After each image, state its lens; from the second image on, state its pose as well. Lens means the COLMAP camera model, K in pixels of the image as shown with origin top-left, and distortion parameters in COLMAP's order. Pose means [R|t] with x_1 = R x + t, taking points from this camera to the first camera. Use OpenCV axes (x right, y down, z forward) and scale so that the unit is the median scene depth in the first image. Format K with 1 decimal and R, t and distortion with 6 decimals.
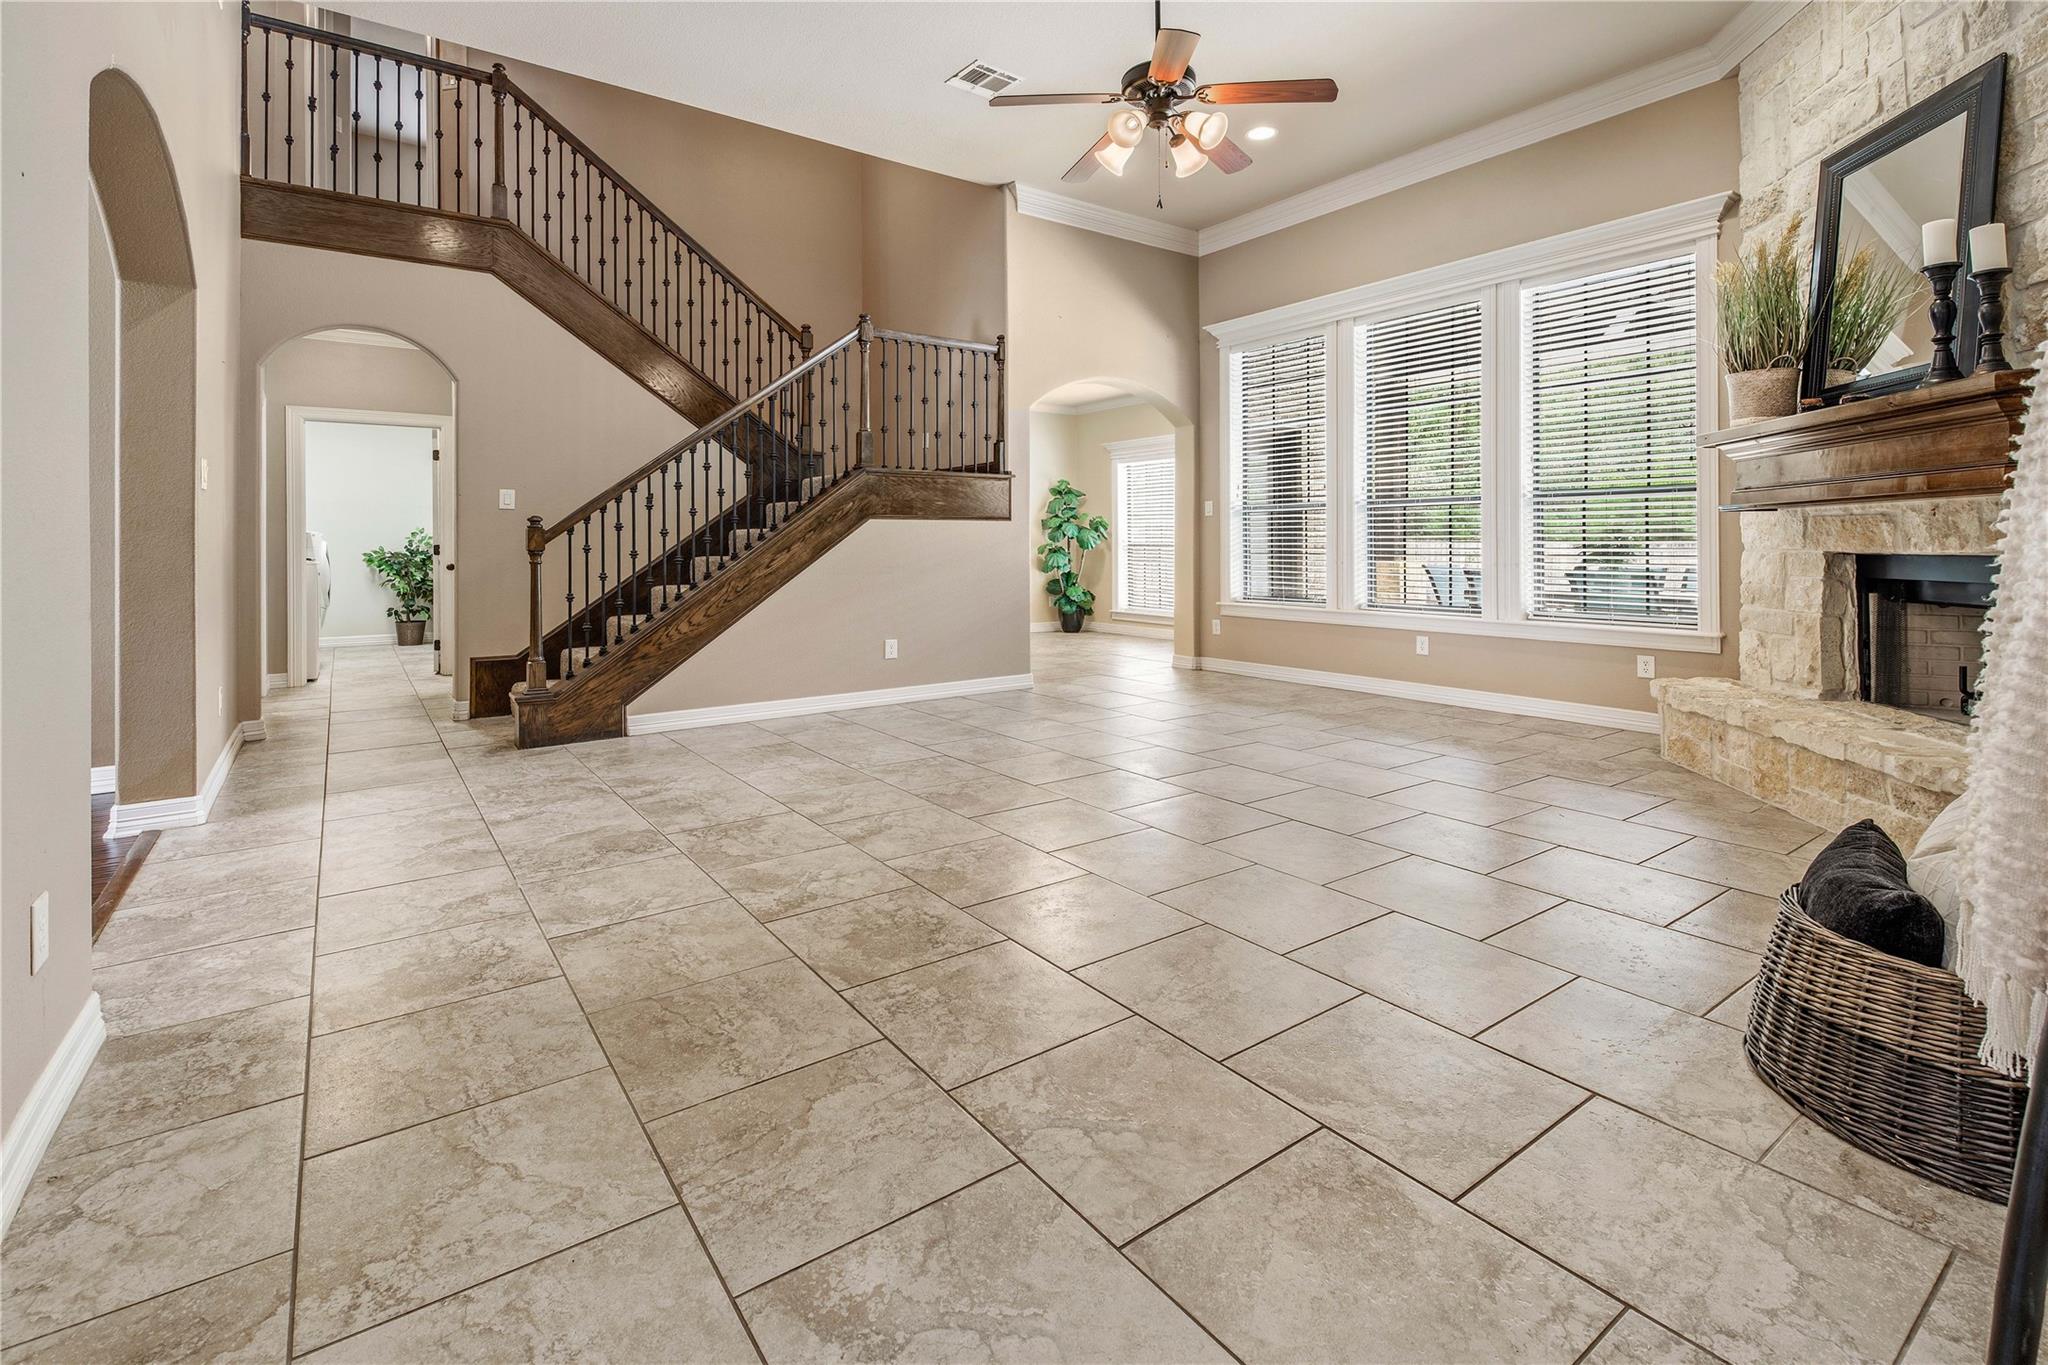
lens RADIAL K [[883.6, 0, 1022.7], [0, 883.6, 539.6], [0, 0, 1]] dist [0.026566, -0.016123]
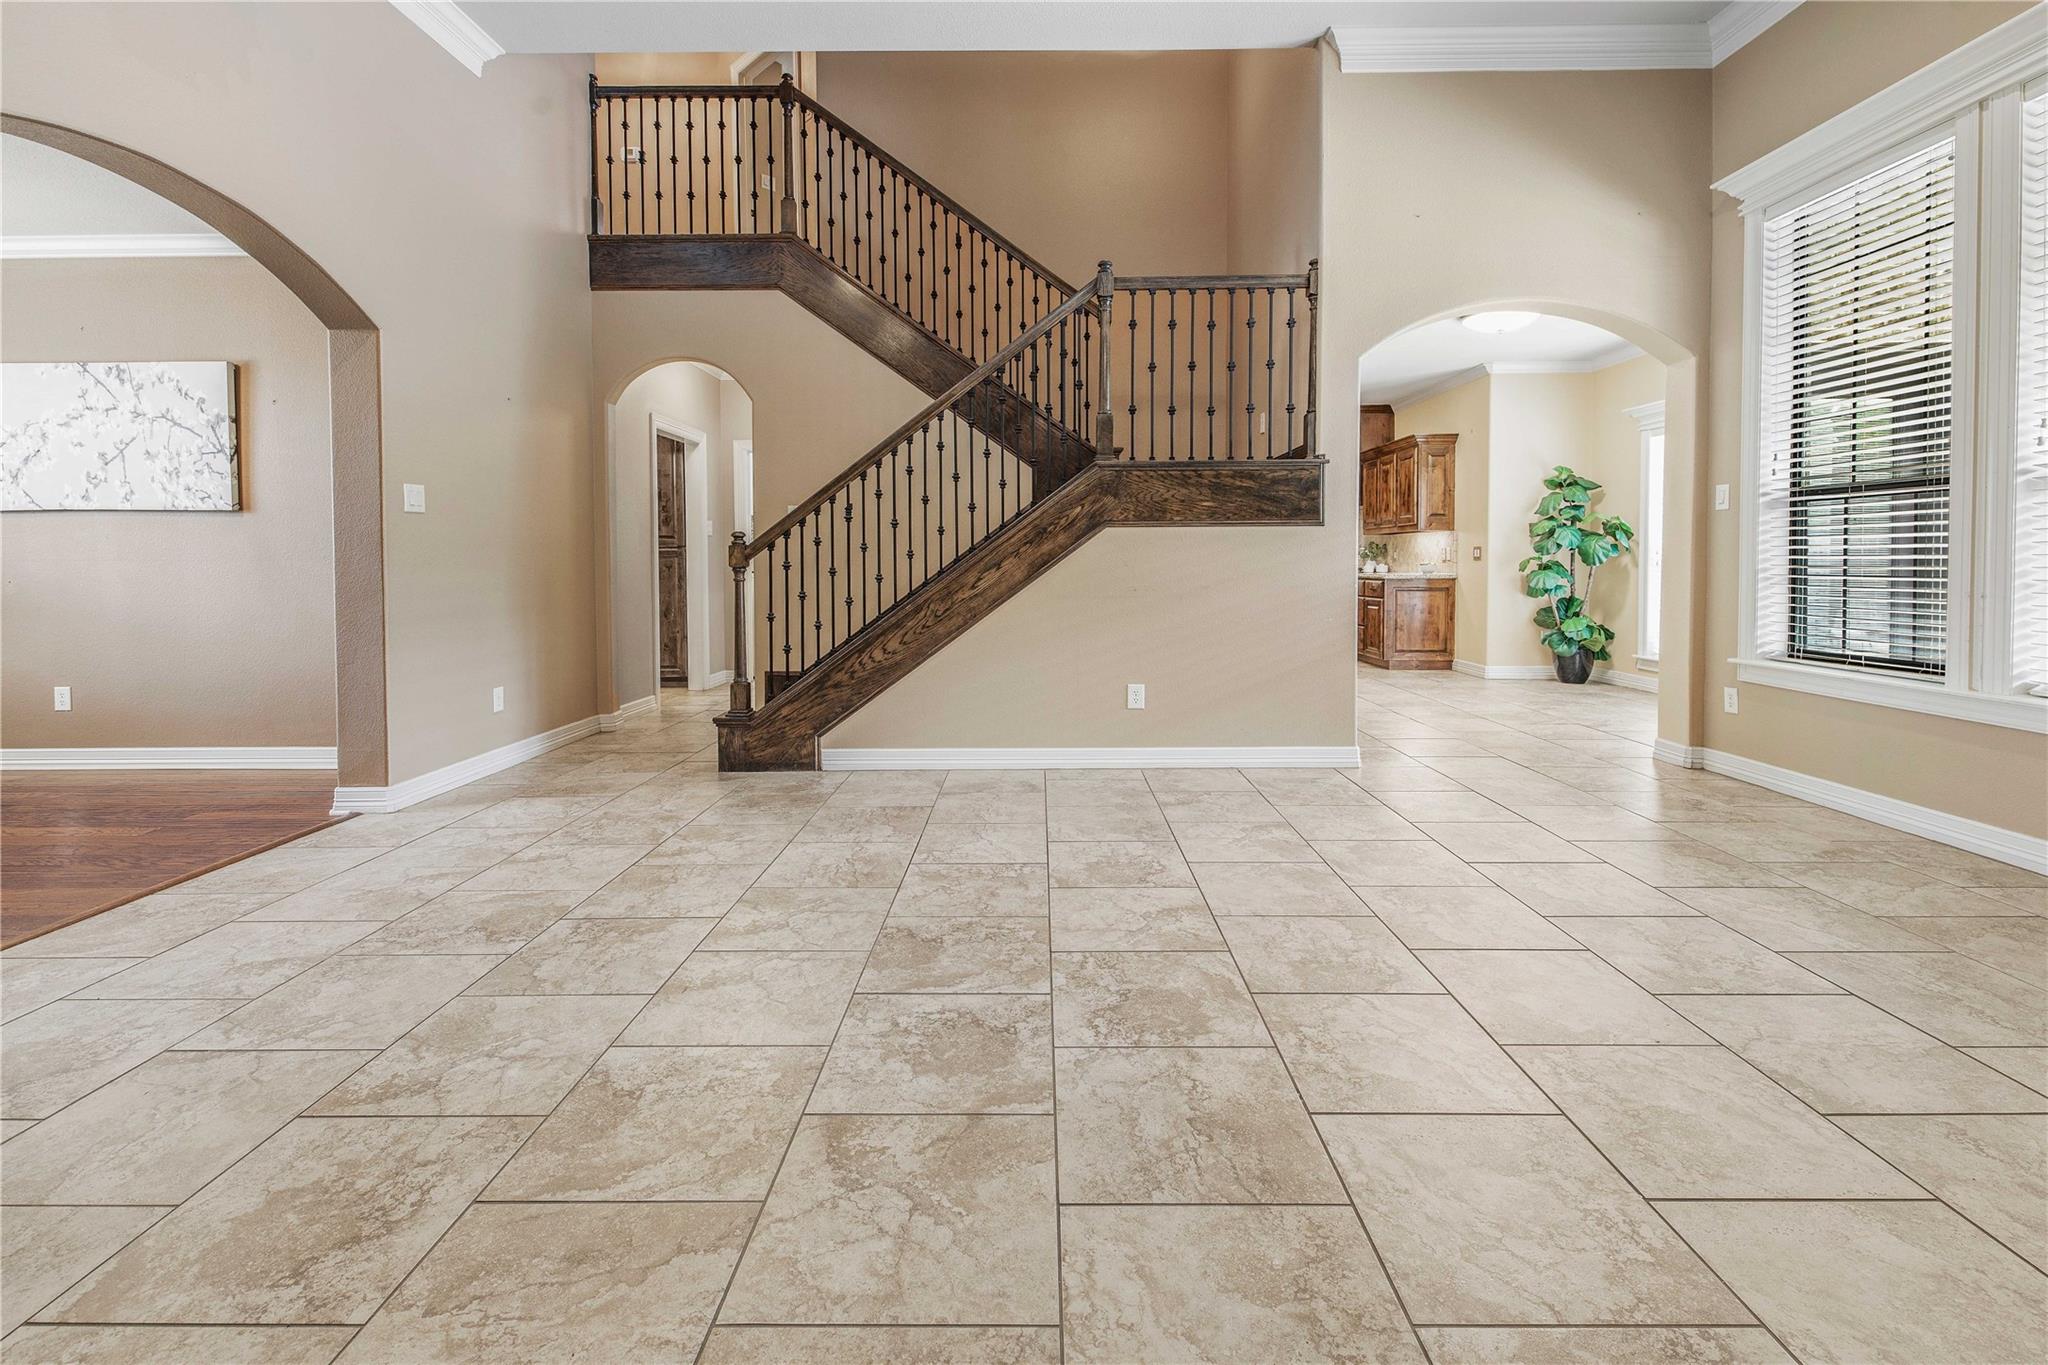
lens RADIAL K [[927.4, 0, 1025.9], [0, 927.4, 585.6], [0, 0, 1]] dist [0.013284, -0.000557]
pose [[0.824766, 0.014806, -0.565280, 0.234876], [0.005406, 0.999405, 0.034065, -0.000393], [0.565448, -0.031151, 0.824195, 0.296551]]
